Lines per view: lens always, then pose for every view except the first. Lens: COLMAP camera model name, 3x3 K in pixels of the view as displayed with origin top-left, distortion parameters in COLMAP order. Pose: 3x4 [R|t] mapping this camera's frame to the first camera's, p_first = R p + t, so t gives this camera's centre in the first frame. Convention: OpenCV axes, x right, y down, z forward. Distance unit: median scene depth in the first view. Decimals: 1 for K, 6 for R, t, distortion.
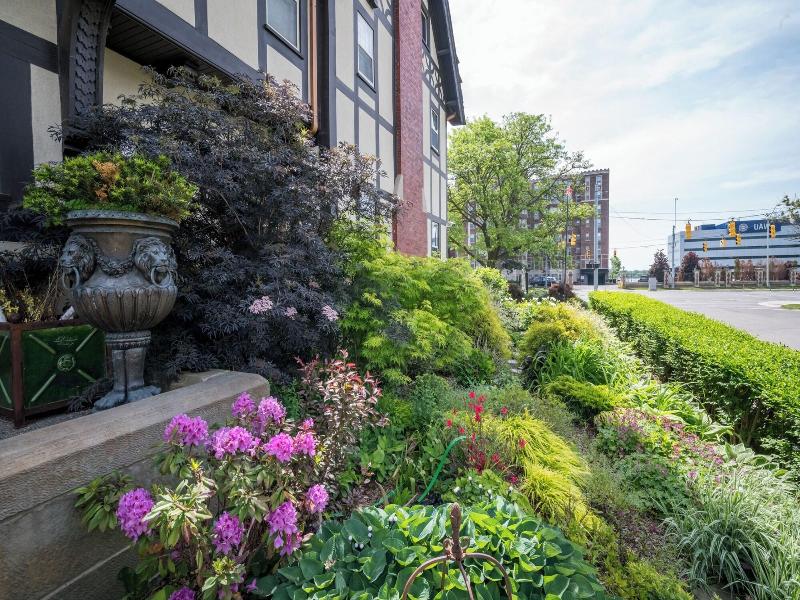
lens RADIAL K [[519.4, 0, 400.0], [0, 519.4, 300.0], [0, 0, 1]] dist [-0.005833, -0.001897]
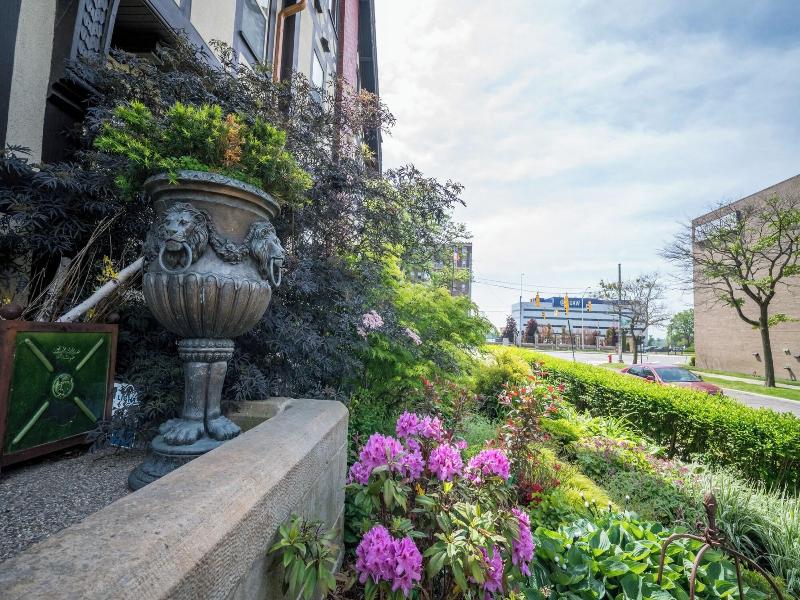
lens RADIAL K [[519.4, 0, 400.0], [0, 519.4, 300.0], [0, 0, 1]] dist [-0.005833, -0.001897]
pose [[0.876630, 0.091947, 0.472298, -0.584713], [-0.025314, 0.989026, -0.145559, 0.097222], [-0.480499, 0.115646, 0.869337, 0.183794]]
